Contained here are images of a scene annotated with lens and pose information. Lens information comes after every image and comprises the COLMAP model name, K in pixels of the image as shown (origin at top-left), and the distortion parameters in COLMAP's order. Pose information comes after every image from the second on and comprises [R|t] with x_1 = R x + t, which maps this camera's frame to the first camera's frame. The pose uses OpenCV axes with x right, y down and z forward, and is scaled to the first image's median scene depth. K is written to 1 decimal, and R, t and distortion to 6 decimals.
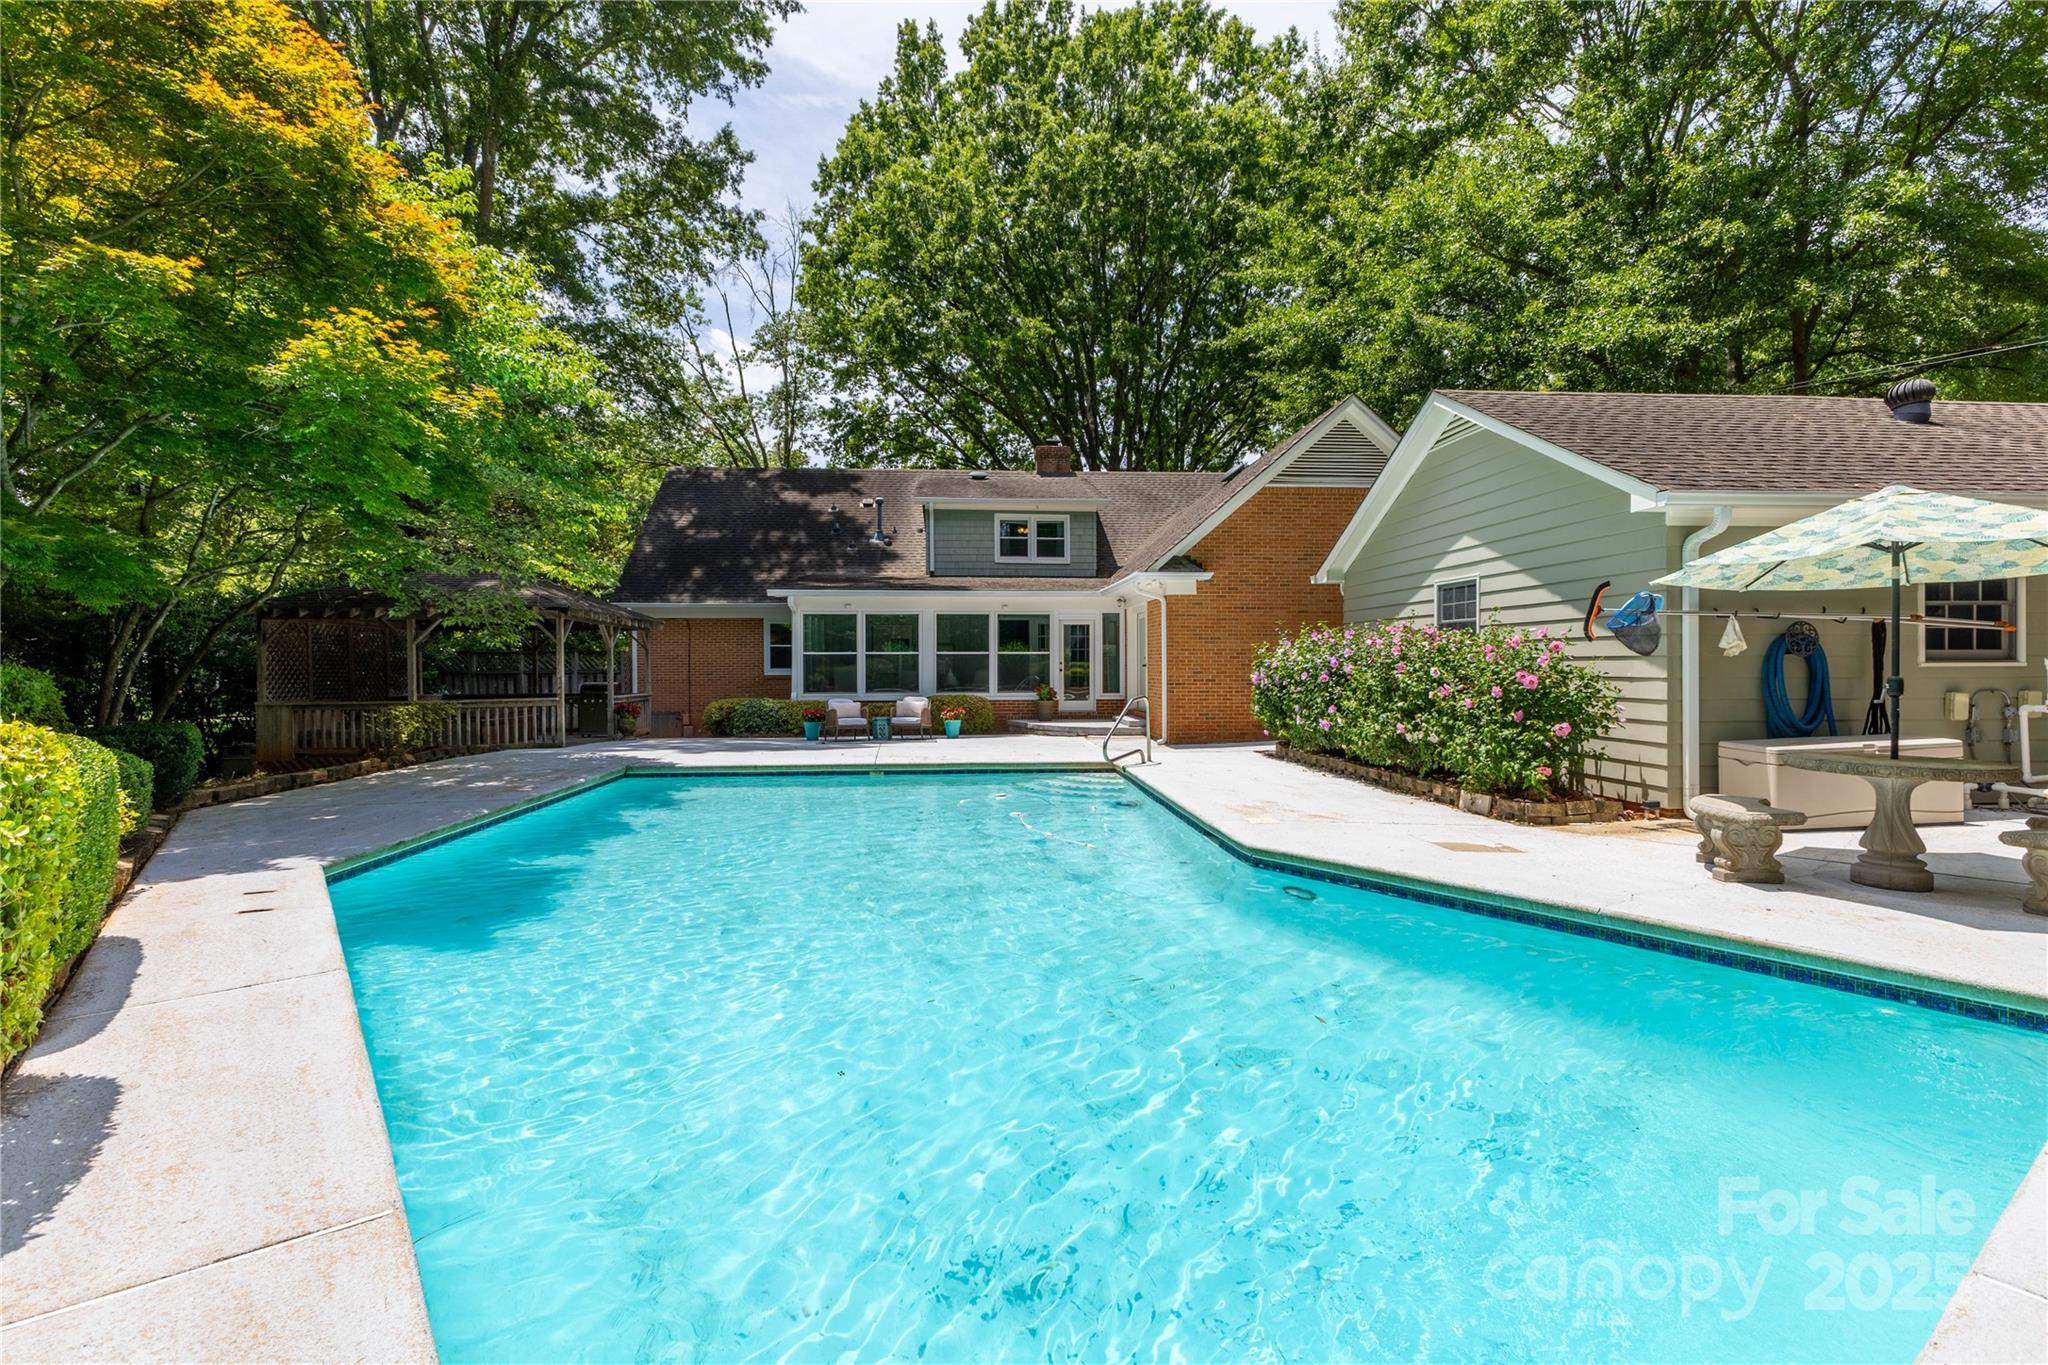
lens RADIAL K [[988.0, 0, 1024.0], [0, 988.0, 682.5], [0, 0, 1]] dist [0.001294, 0.000076]
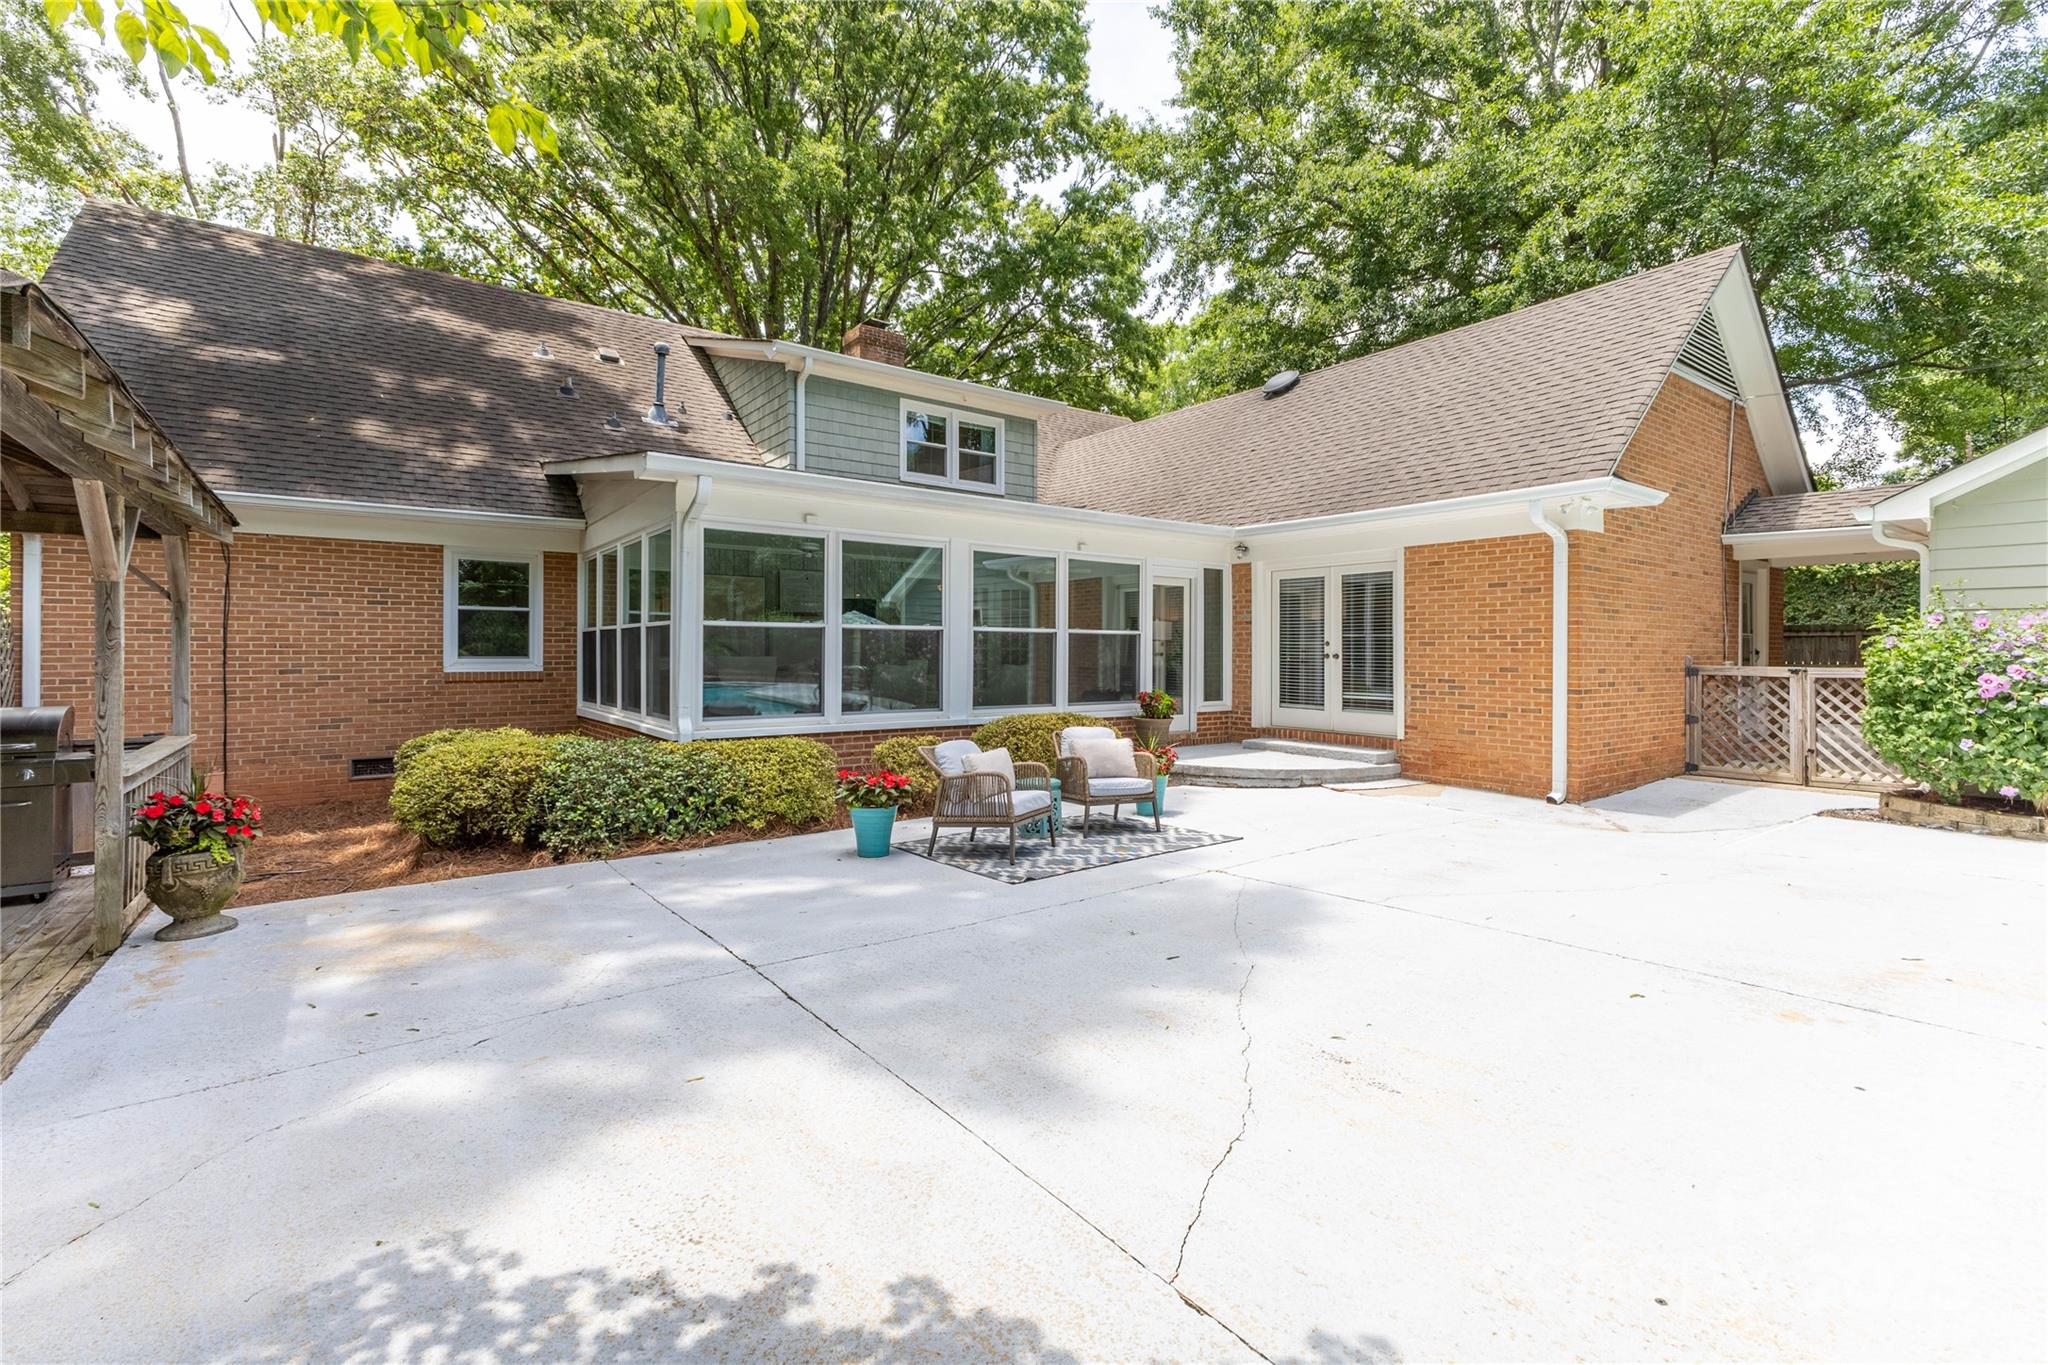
lens RADIAL K [[877.3, 0, 1024.0], [0, 877.3, 682.5], [0, 0, 1]] dist [0.003006, 0.000164]
pose [[0.842577, -0.016109, 0.538335, -0.305832], [0.003737, 0.999703, 0.024065, -0.012665], [-0.538563, -0.018265, 0.842387, 0.604289]]
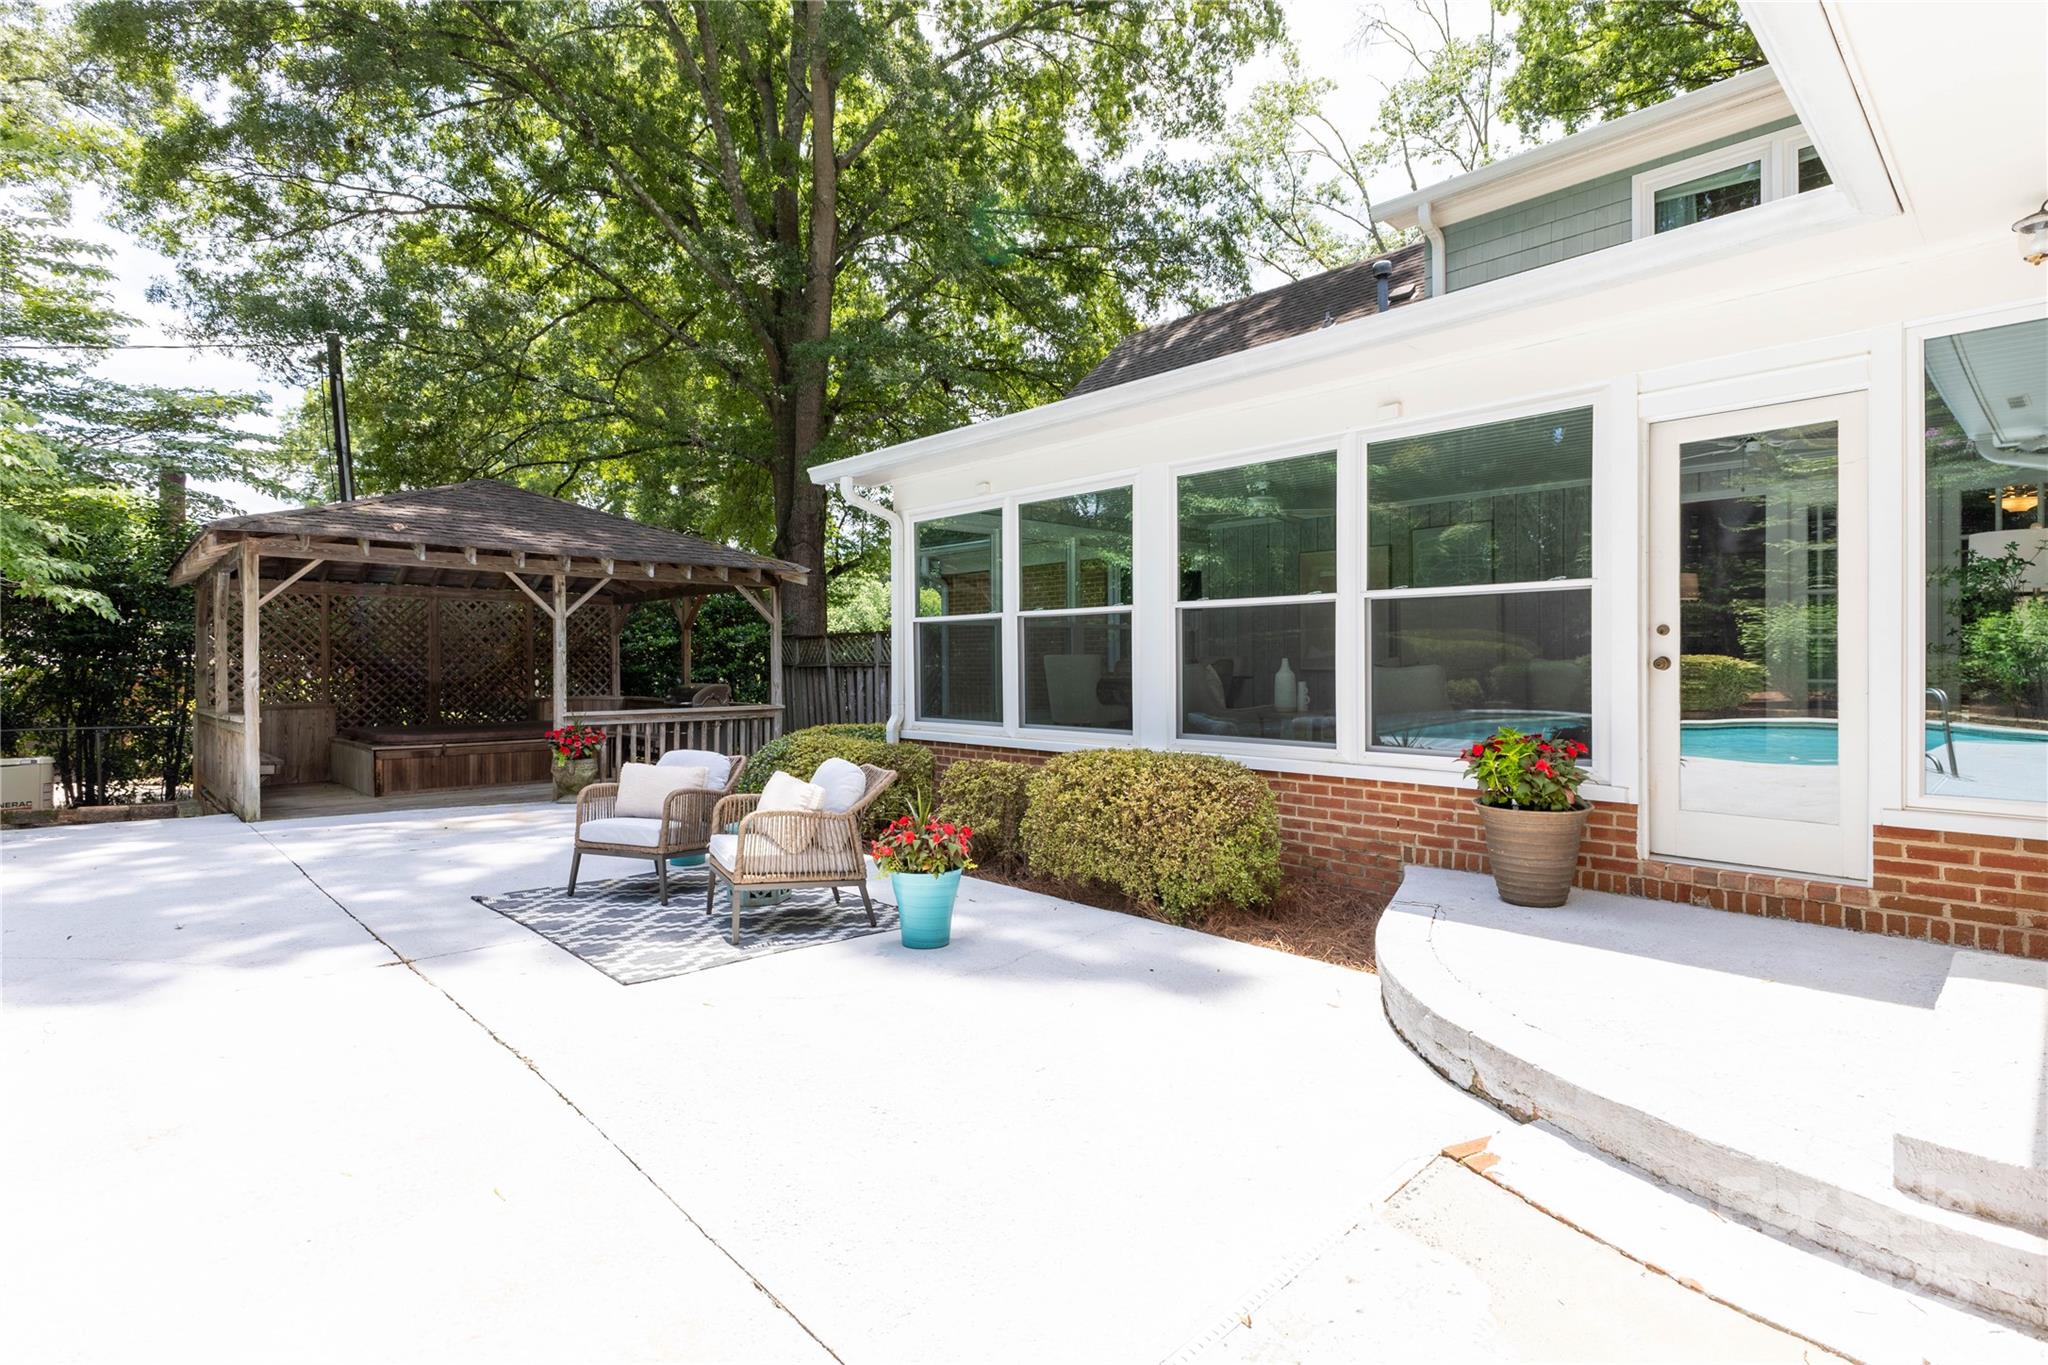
lens RADIAL K [[988.0, 0, 1024.0], [0, 988.0, 682.5], [0, 0, 1]] dist [0.001294, 0.000076]
pose [[0.628853, 0.019417, -0.777281, 0.114780], [0.018132, 0.999050, 0.039626, -0.018297], [0.777312, -0.039013, 0.627904, 0.758666]]
